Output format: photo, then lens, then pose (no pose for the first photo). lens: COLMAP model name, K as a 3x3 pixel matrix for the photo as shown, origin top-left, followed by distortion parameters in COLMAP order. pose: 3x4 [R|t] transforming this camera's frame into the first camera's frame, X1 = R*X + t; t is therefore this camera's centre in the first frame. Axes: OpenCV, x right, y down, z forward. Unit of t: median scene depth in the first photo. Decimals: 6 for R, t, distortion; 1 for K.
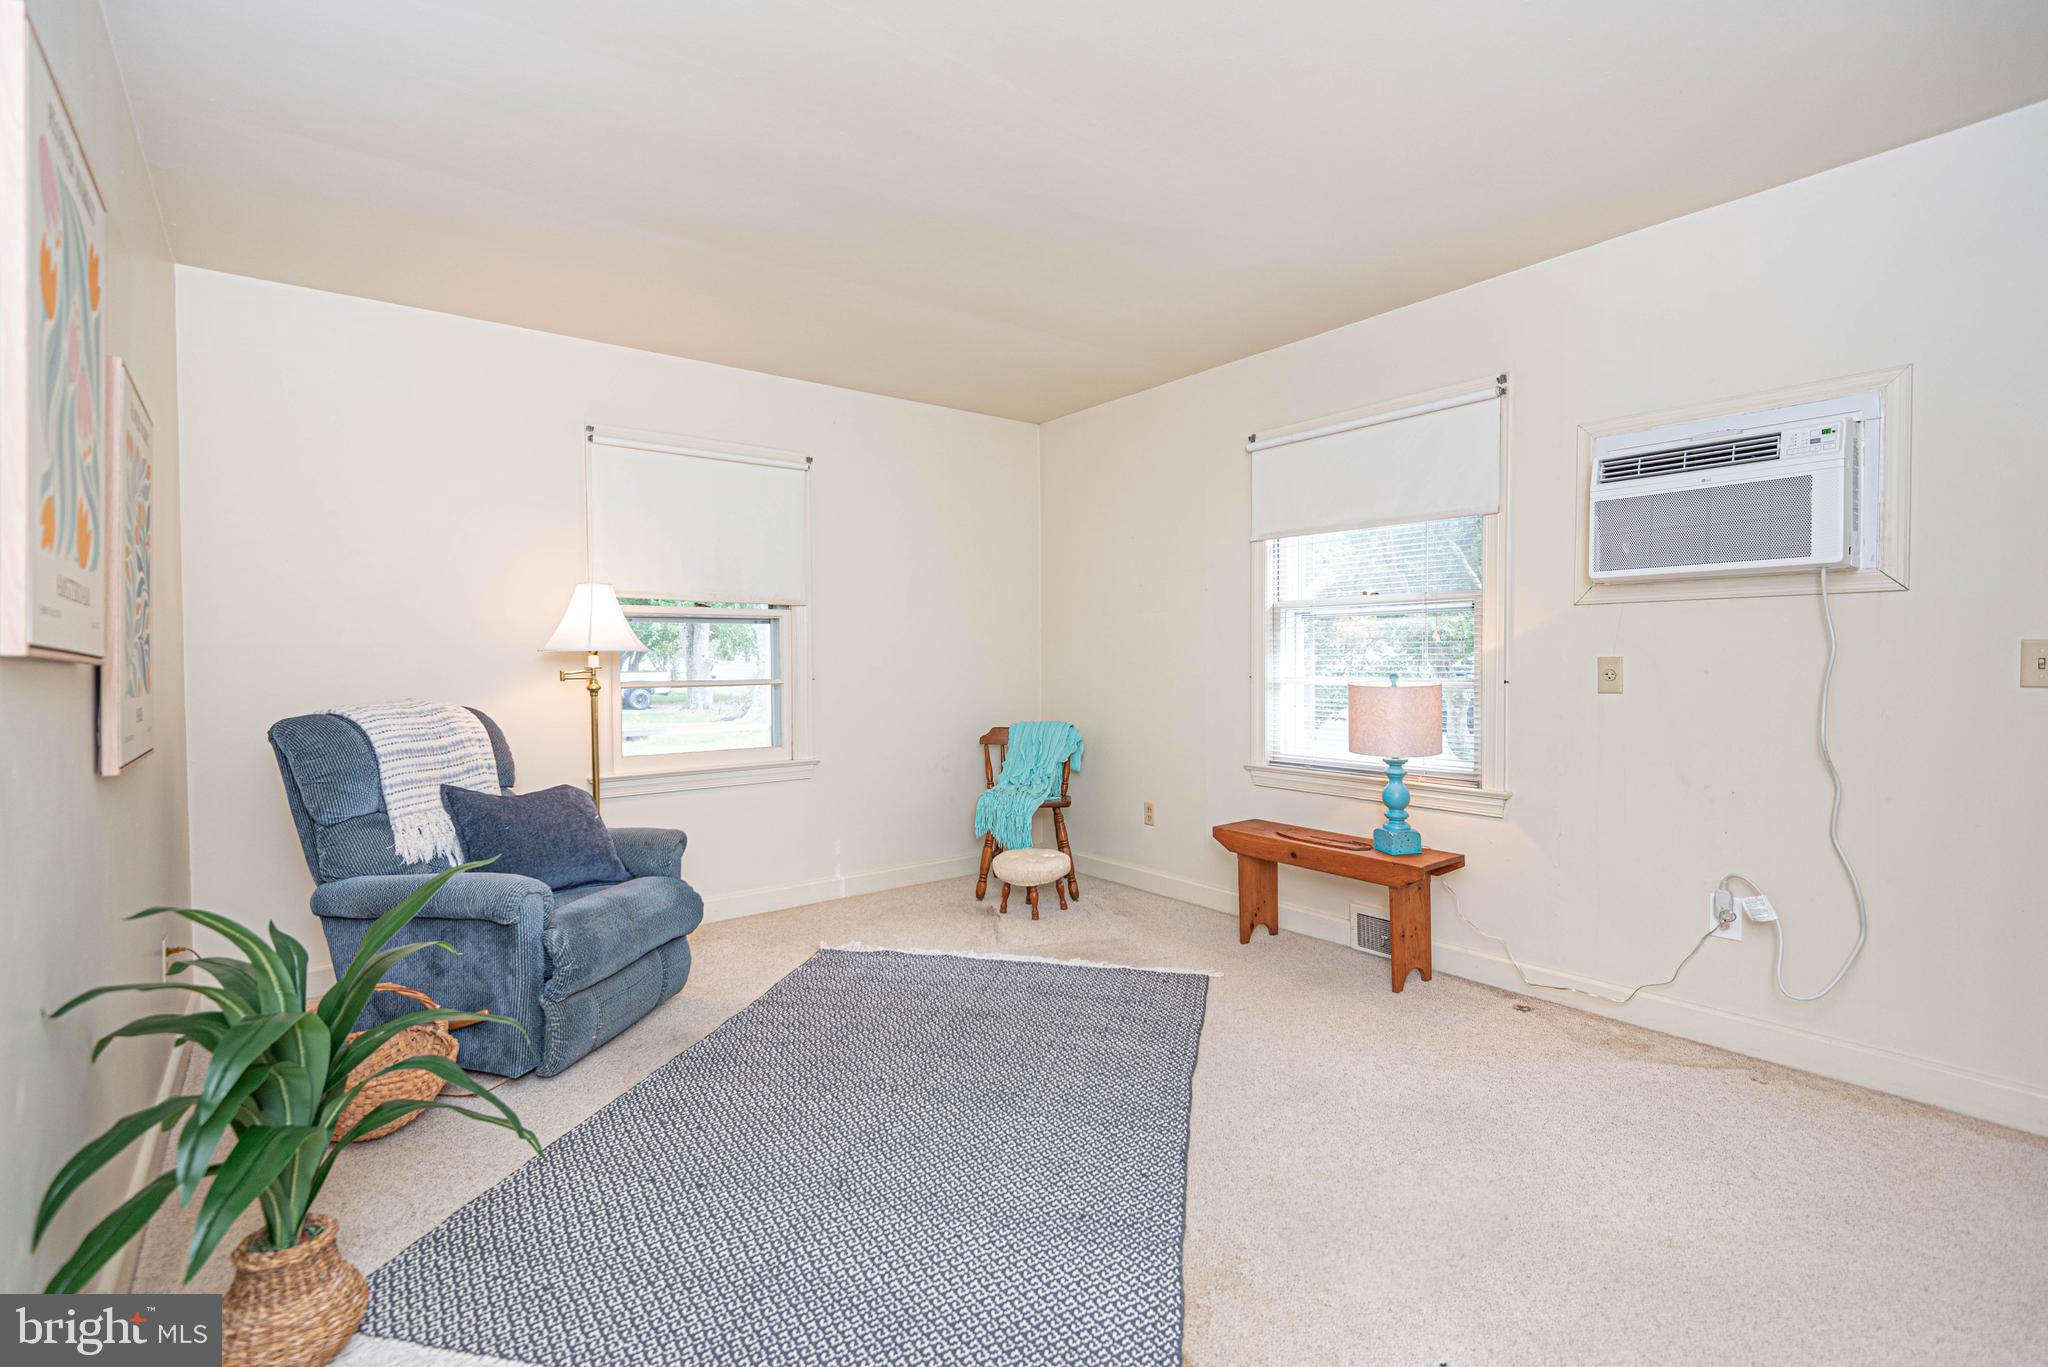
lens RADIAL K [[911.2, 0, 1000.4], [0, 911.2, 676.7], [0, 0, 1]] dist [0.036532, -0.021460]
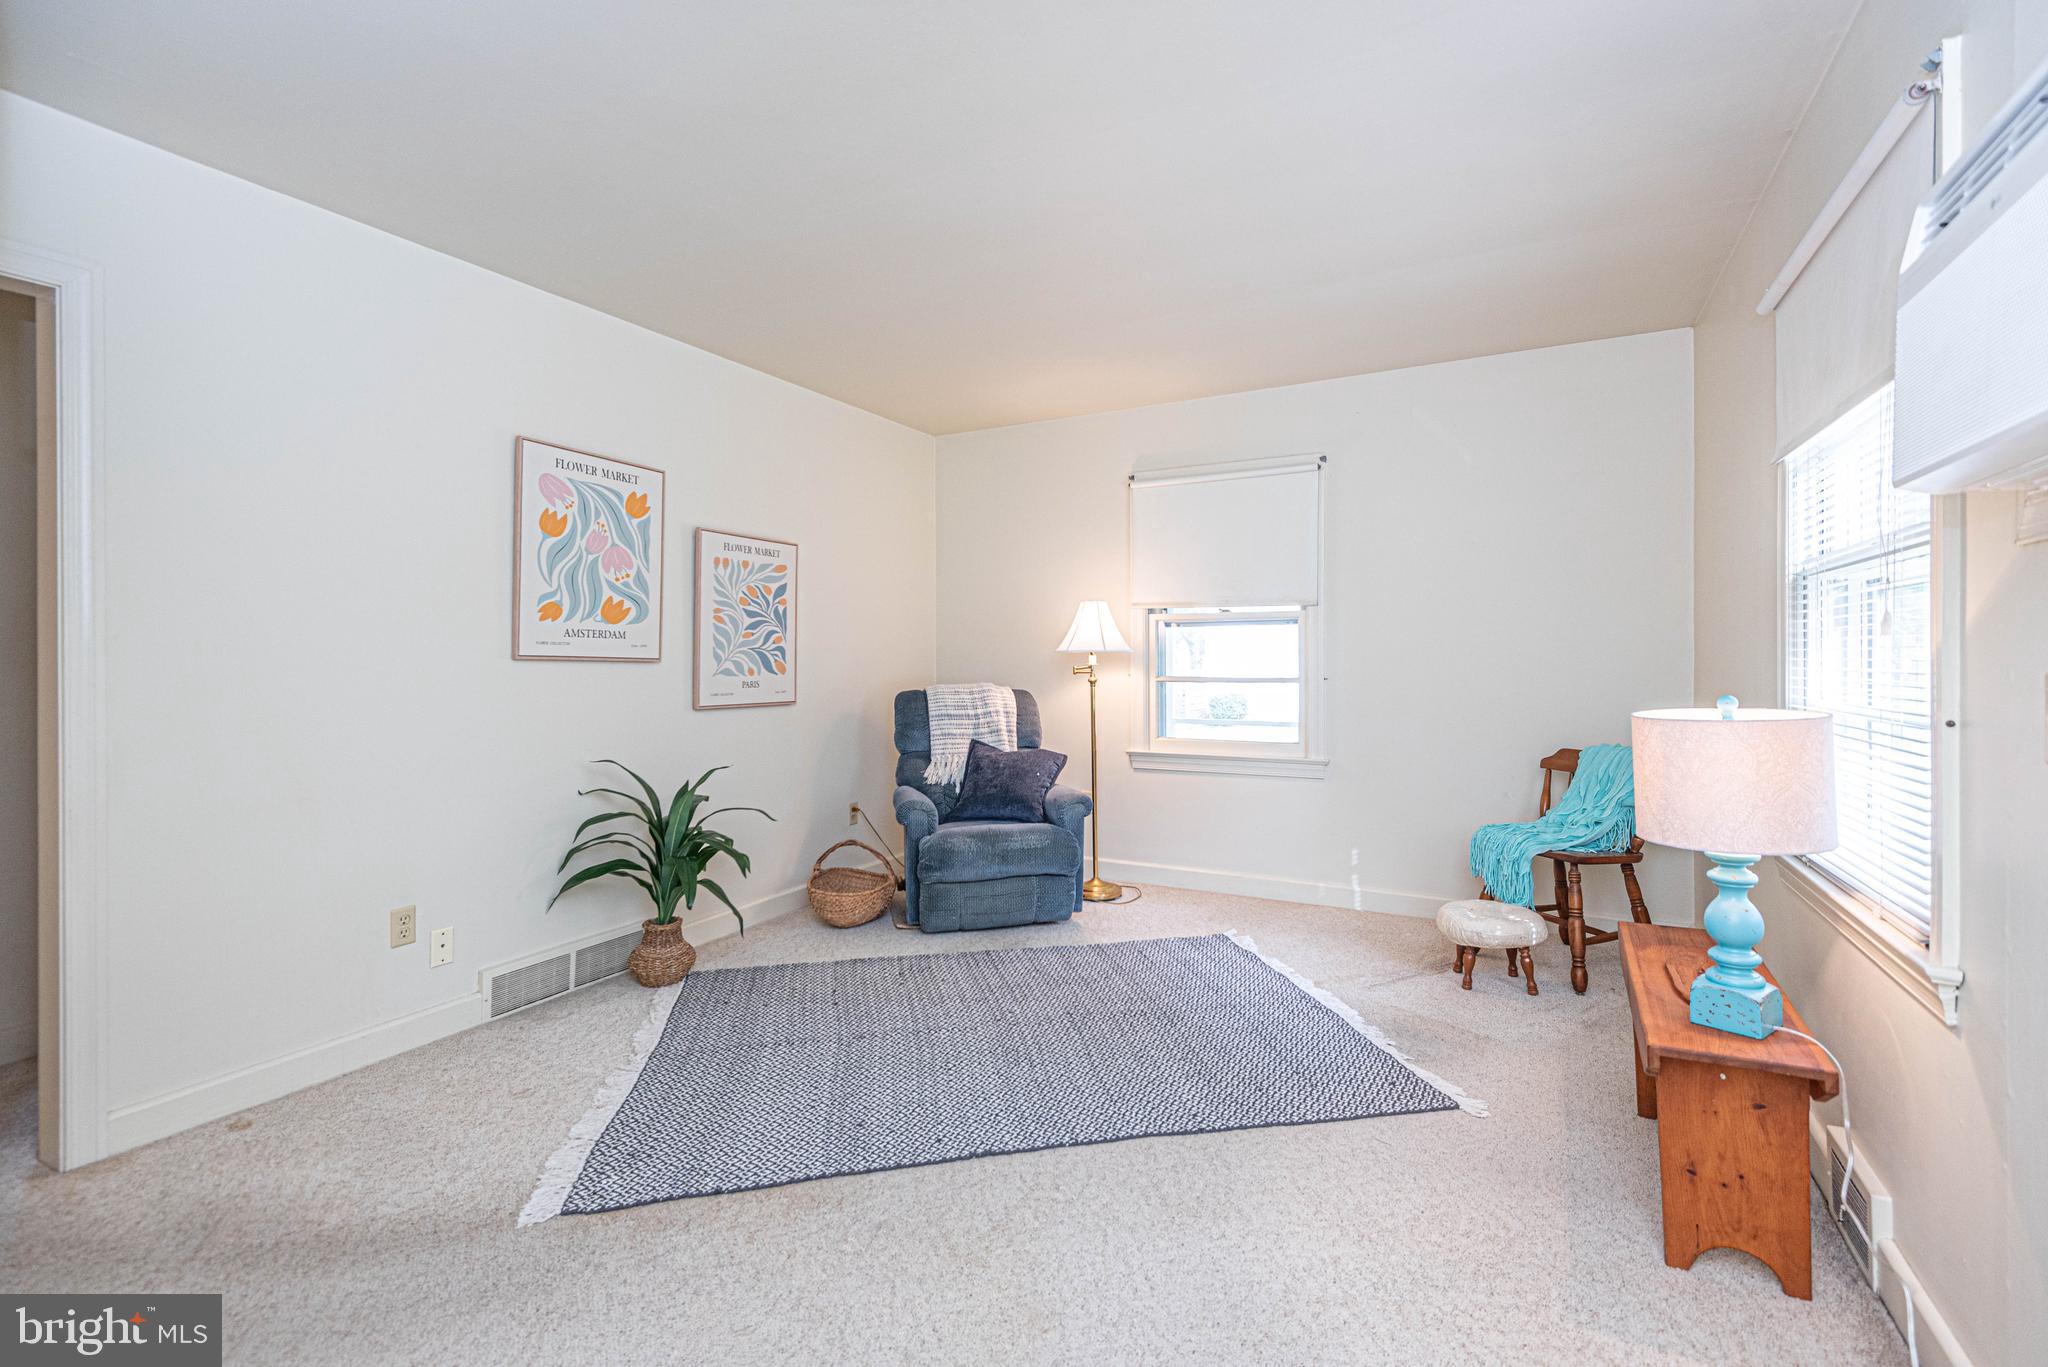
lens RADIAL K [[903.9, 0, 1031.6], [0, 903.9, 654.4], [0, 0, 1]] dist [0.037325, -0.020618]
pose [[0.437381, 0.003104, -0.899271, 0.689806], [-0.017881, 0.999826, -0.005246, -0.016242], [0.899099, 0.018374, 0.437360, 0.361623]]
